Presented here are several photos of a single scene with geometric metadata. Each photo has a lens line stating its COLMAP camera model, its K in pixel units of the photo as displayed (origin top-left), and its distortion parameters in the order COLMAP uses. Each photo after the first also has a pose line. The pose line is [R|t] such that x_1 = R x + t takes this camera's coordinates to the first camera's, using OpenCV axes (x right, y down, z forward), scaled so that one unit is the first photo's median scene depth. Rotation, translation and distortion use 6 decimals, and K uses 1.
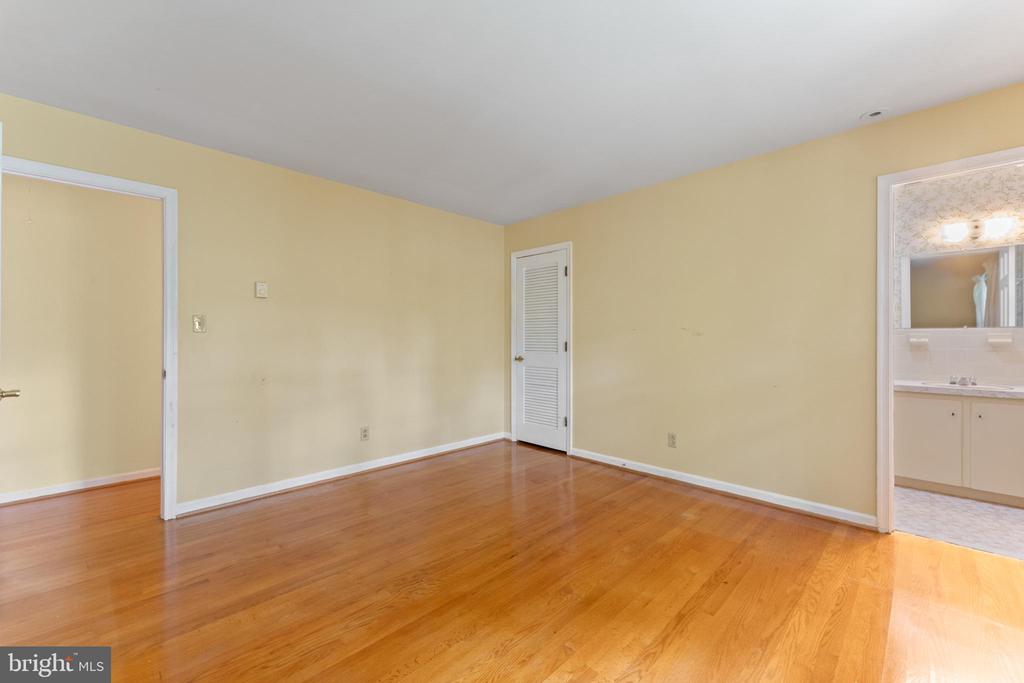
lens RADIAL K [[414.9, 0, 518.6], [0, 414.9, 338.6], [0, 0, 1]] dist [0.000815, 0.000058]
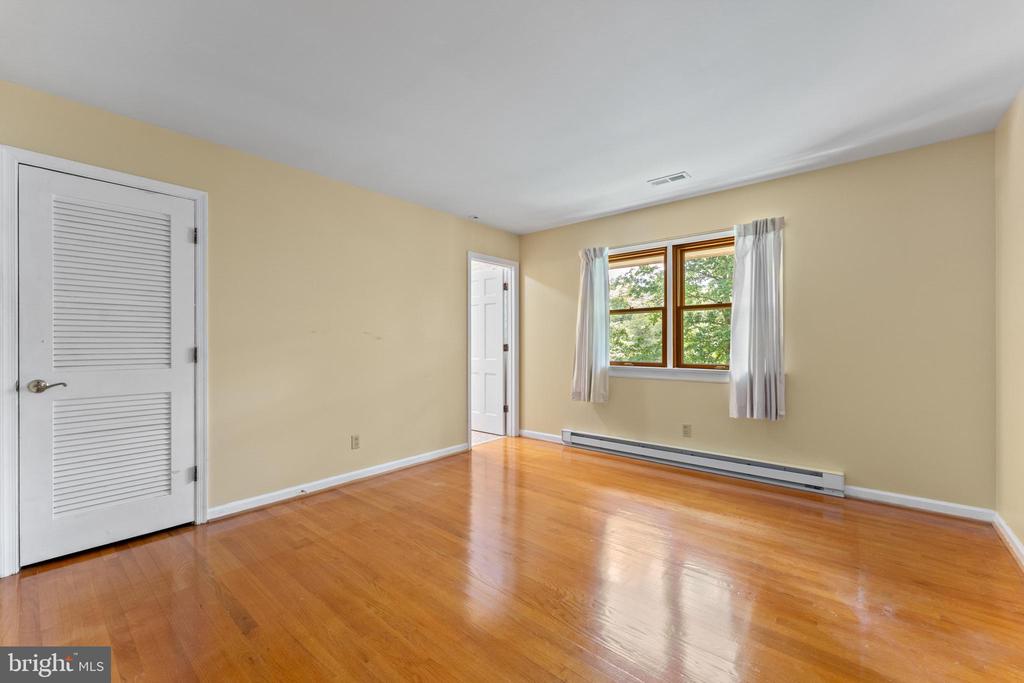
lens RADIAL K [[414.9, 0, 512.2], [0, 414.9, 342.6], [0, 0, 1]] dist [0.000815, 0.000058]
pose [[-0.069595, 0.001387, 0.997574, -0.649850], [0.003561, 0.999993, -0.001141, 0.003681], [-0.997569, 0.003473, -0.069599, 0.662367]]
